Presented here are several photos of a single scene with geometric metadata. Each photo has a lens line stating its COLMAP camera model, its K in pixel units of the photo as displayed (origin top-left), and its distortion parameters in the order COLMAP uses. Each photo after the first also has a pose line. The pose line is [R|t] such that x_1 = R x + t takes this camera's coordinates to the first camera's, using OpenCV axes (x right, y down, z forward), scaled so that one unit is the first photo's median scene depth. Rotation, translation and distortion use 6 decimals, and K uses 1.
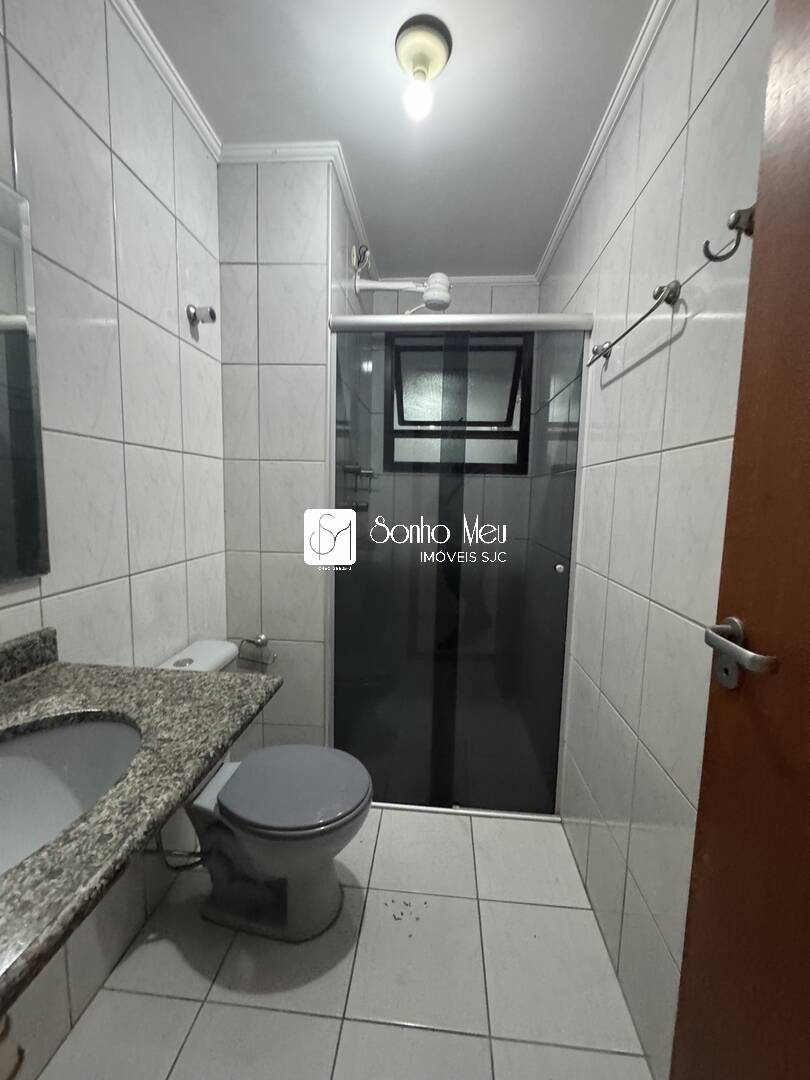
lens RADIAL K [[429.3, 0, 407.6], [0, 429.3, 538.6], [0, 0, 1]] dist [-0.002096, 0.000371]
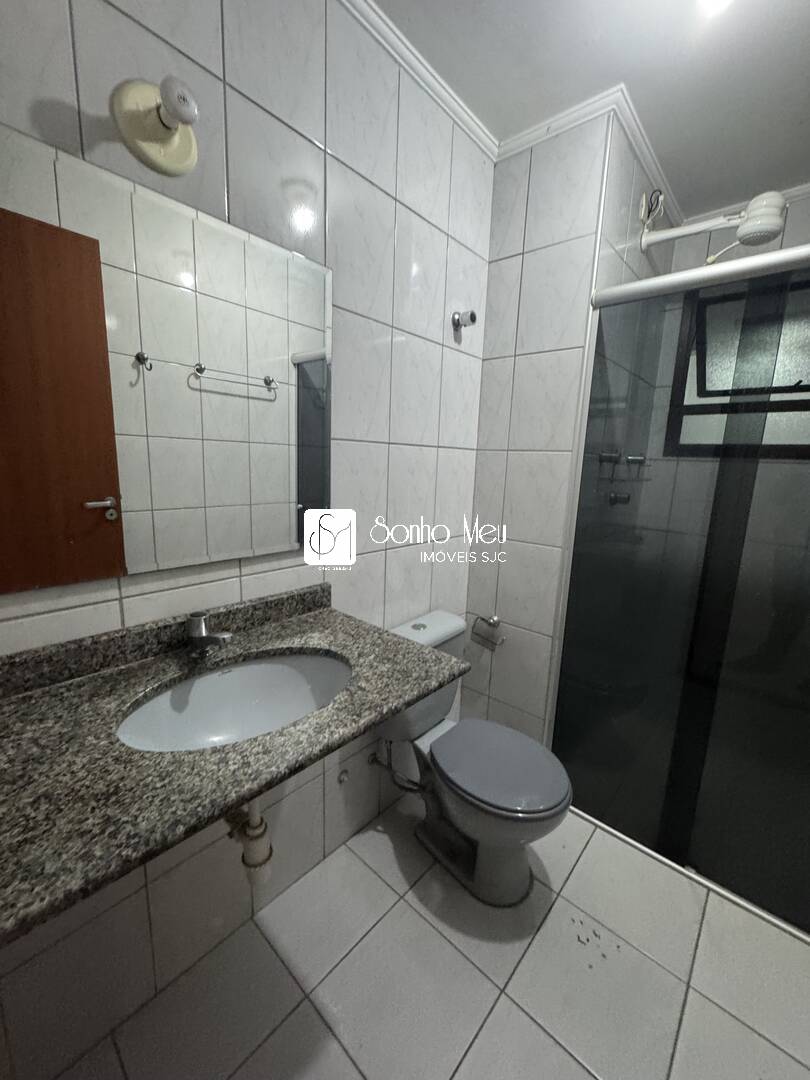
lens RADIAL K [[431.5, 0, 405.0], [0, 431.5, 540.3], [0, 0, 1]] dist [-0.001610, -0.000716]
pose [[0.798597, 0.114453, -0.590883, 0.121654], [-0.080079, 0.993229, 0.084159, -0.045170], [0.596515, -0.019892, 0.802355, 0.016852]]
